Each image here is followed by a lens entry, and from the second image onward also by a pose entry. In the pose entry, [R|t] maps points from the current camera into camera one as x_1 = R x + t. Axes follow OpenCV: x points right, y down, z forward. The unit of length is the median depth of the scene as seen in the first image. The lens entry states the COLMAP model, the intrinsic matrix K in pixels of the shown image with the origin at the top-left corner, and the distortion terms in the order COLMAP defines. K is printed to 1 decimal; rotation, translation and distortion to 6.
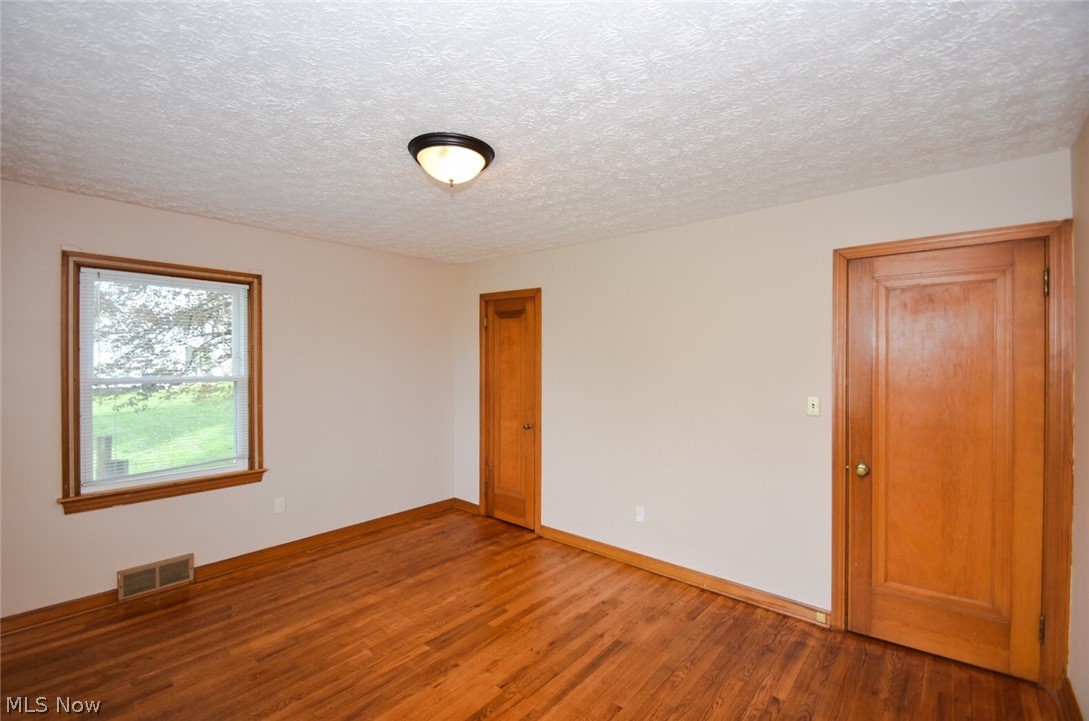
lens RADIAL K [[478.0, 0, 548.6], [0, 478.0, 357.1], [0, 0, 1]] dist [0.005432, -0.010168]
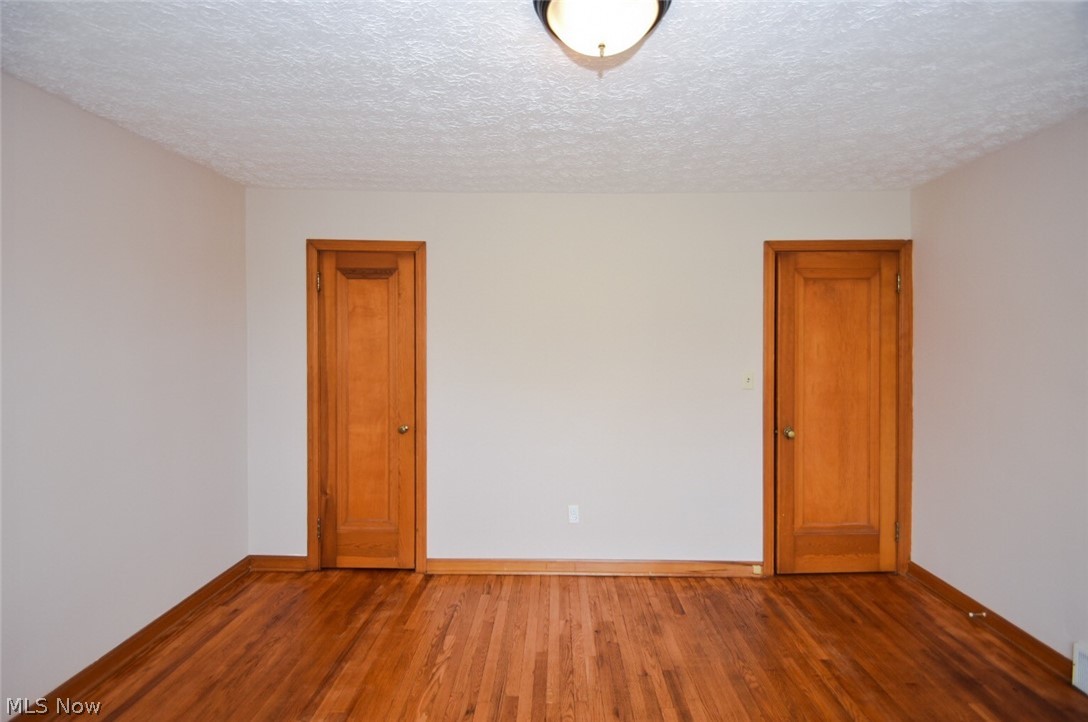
lens RADIAL K [[477.6, 0, 556.2], [0, 477.6, 339.9], [0, 0, 1]] dist [0.005432, -0.010168]
pose [[0.769491, -0.001263, 0.638657, -0.435060], [-0.004529, 0.999962, 0.007434, 0.002377], [-0.638642, -0.008612, 0.769456, 0.385770]]
